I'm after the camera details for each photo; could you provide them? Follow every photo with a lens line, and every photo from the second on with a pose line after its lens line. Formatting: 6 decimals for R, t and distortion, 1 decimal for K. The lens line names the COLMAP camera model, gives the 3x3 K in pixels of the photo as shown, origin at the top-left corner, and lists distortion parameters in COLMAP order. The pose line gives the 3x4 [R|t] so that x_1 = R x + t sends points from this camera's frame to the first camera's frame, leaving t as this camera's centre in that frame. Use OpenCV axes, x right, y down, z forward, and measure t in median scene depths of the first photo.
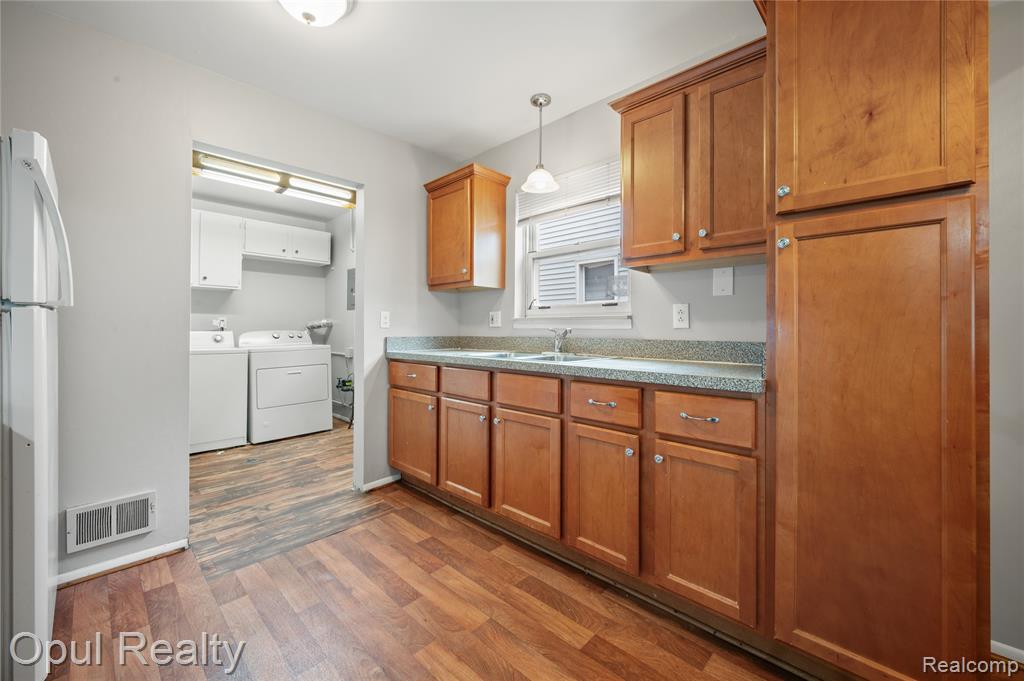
lens RADIAL K [[410.0, 0, 521.0], [0, 410.0, 324.2], [0, 0, 1]] dist [-0.001114, -0.001412]
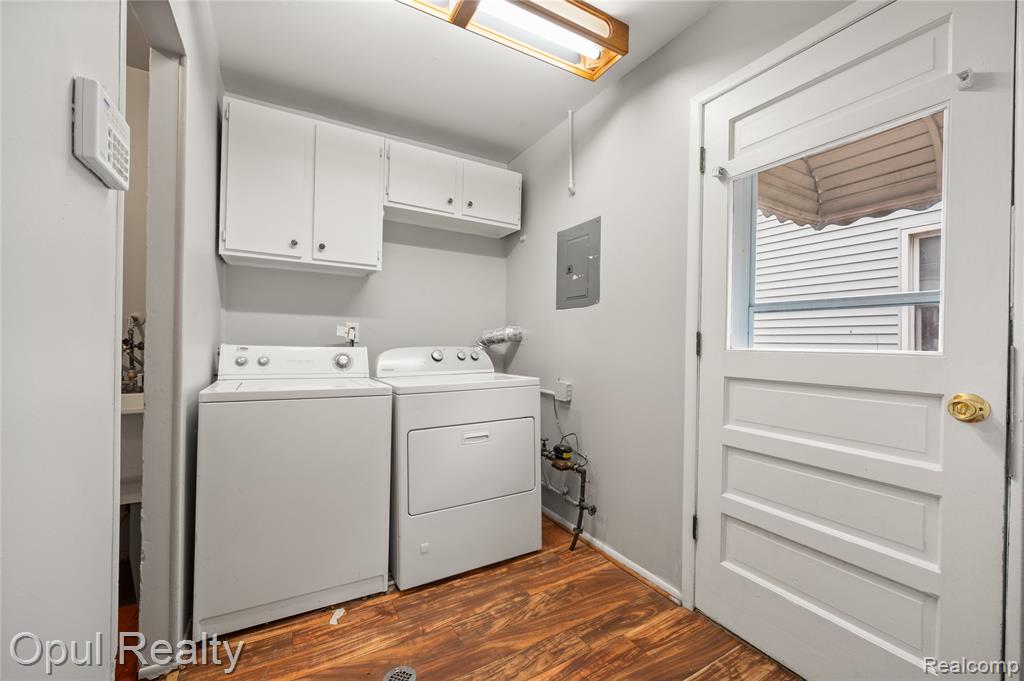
lens RADIAL K [[410.0, 0, 515.9], [0, 410.0, 341.7], [0, 0, 1]] dist [-0.001114, -0.001412]
pose [[0.957136, 0.007572, -0.289540, -0.337238], [-0.007542, 0.999971, 0.001219, 0.007300], [0.289541, 0.001017, 0.957165, 0.505458]]
